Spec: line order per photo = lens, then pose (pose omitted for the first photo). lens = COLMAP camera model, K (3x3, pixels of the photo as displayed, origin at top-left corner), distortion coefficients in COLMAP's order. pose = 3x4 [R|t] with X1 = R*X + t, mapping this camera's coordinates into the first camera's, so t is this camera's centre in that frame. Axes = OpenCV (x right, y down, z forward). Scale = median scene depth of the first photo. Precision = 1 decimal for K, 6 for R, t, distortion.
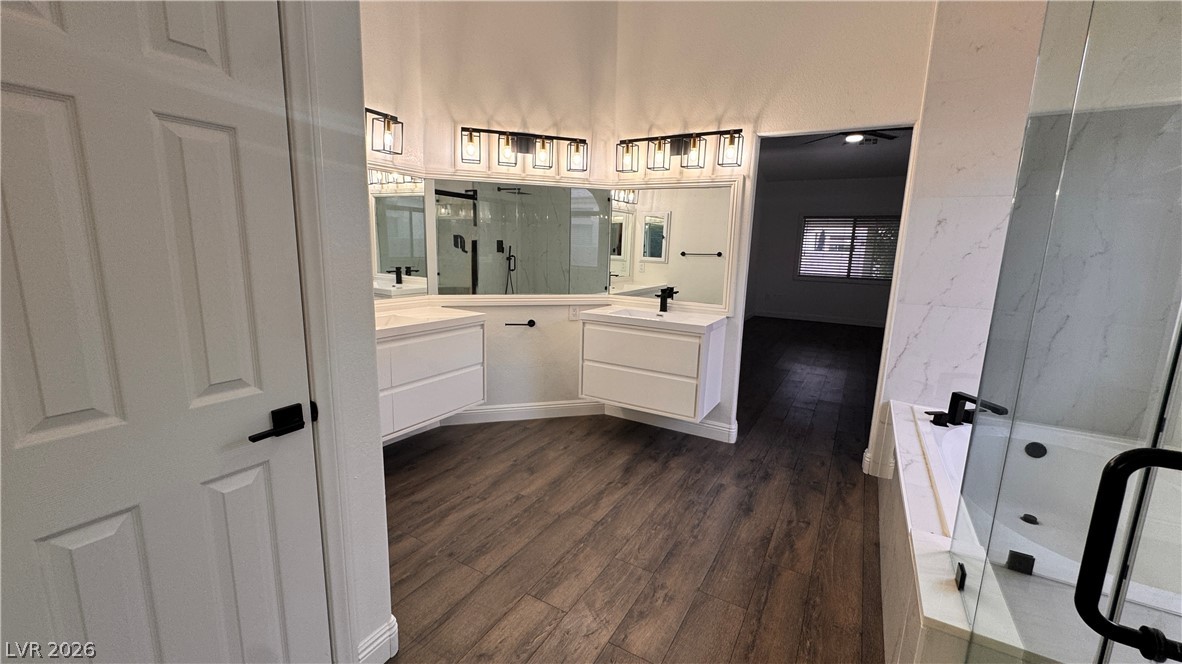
lens RADIAL K [[471.8, 0, 592.9], [0, 471.8, 331.5], [0, 0, 1]] dist [-0.001697, 0.000745]
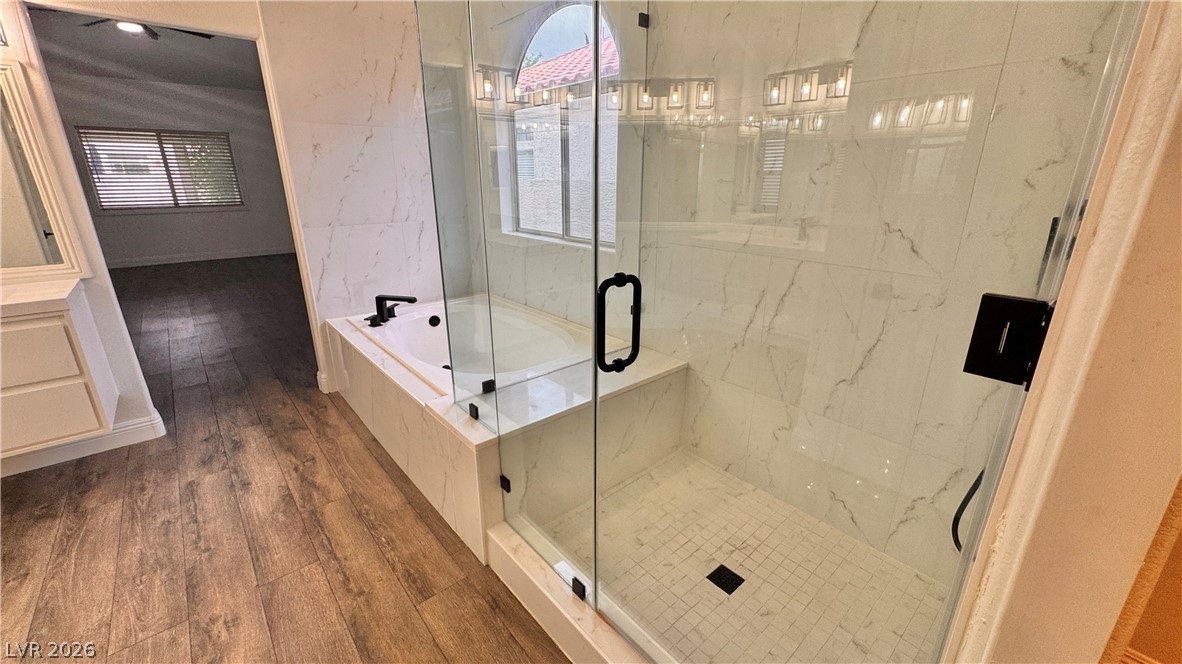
lens RADIAL K [[471.8, 0, 591.4], [0, 471.8, 329.9], [0, 0, 1]] dist [-0.001697, 0.000745]
pose [[0.326204, -0.320329, 0.889371, -0.149436], [0.176858, 0.944903, 0.275462, -0.024705], [-0.928607, 0.067436, 0.364884, 0.058045]]
